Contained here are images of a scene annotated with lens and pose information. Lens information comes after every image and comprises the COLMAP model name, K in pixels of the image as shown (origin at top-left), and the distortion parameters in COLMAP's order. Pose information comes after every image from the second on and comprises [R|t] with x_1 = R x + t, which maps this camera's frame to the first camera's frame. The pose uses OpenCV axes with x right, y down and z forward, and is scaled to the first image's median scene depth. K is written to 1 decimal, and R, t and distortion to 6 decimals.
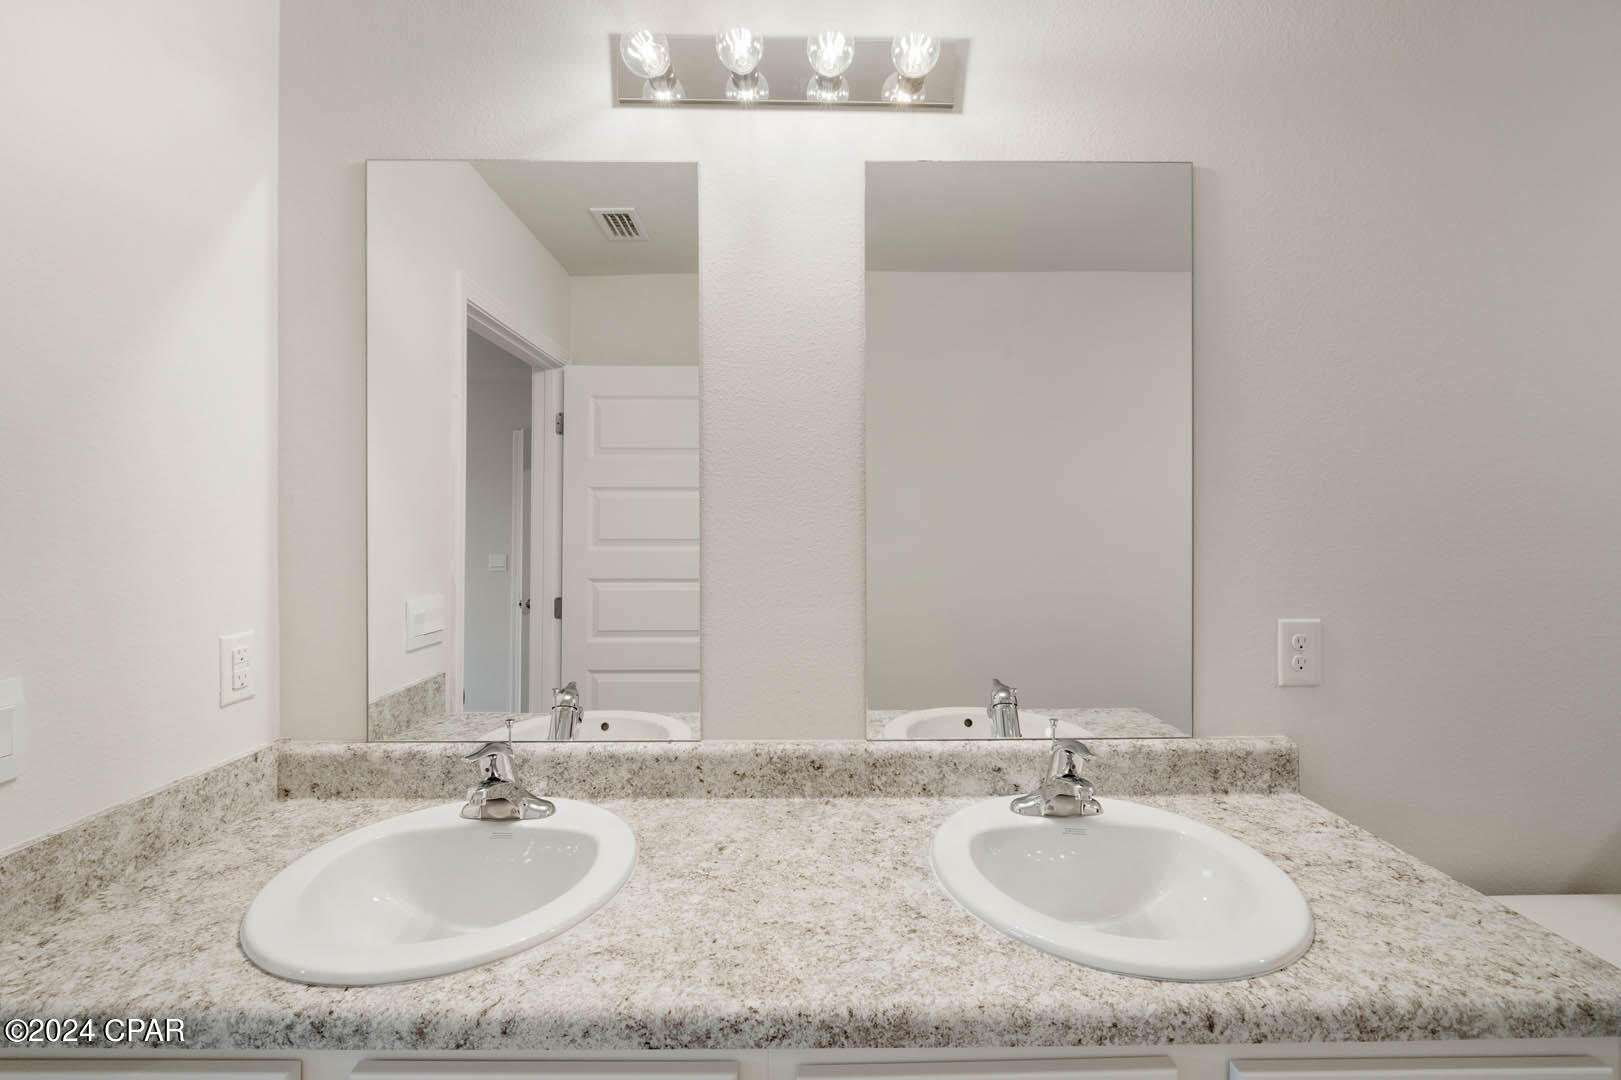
lens RADIAL K [[687.6, 0, 810.6], [0, 687.6, 516.5], [0, 0, 1]] dist [-0.003991, -0.000713]
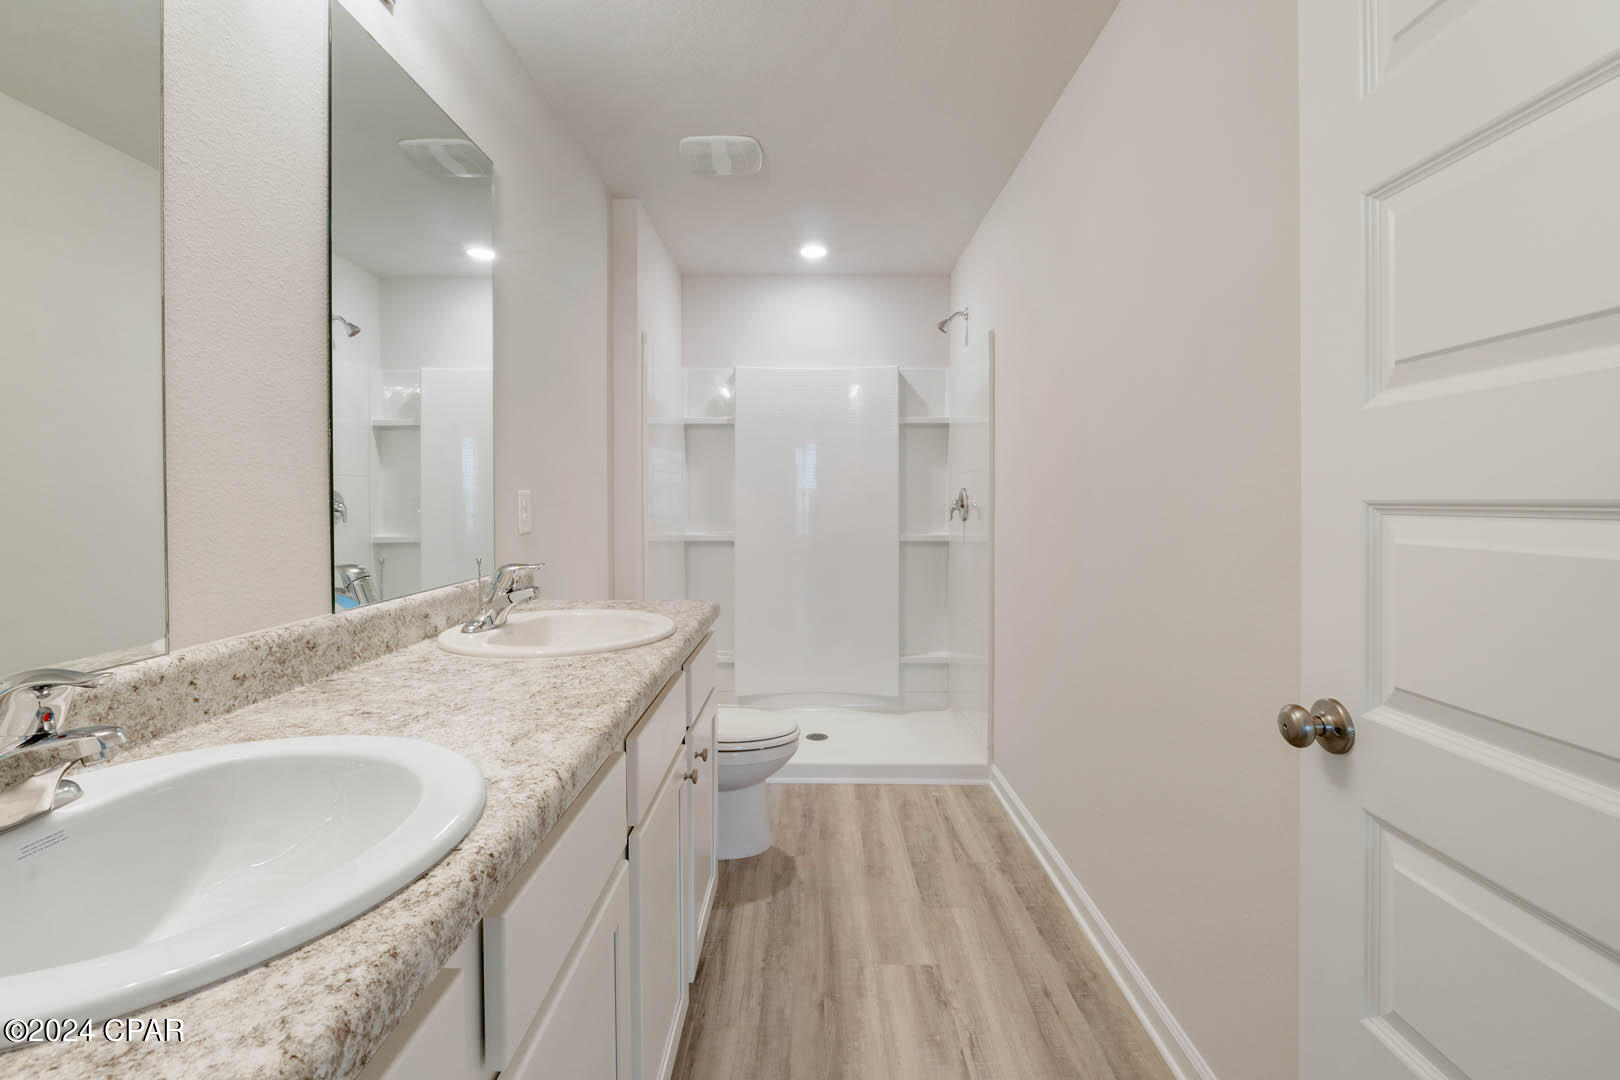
lens RADIAL K [[687.2, 0, 810.1], [0, 687.2, 516.5], [0, 0, 1]] dist [-0.003991, -0.000713]
pose [[0.012327, -0.027365, 0.999549, -0.854329], [0.002478, 0.999623, 0.027336, 0.175844], [-0.999921, 0.002140, 0.012391, 0.352954]]
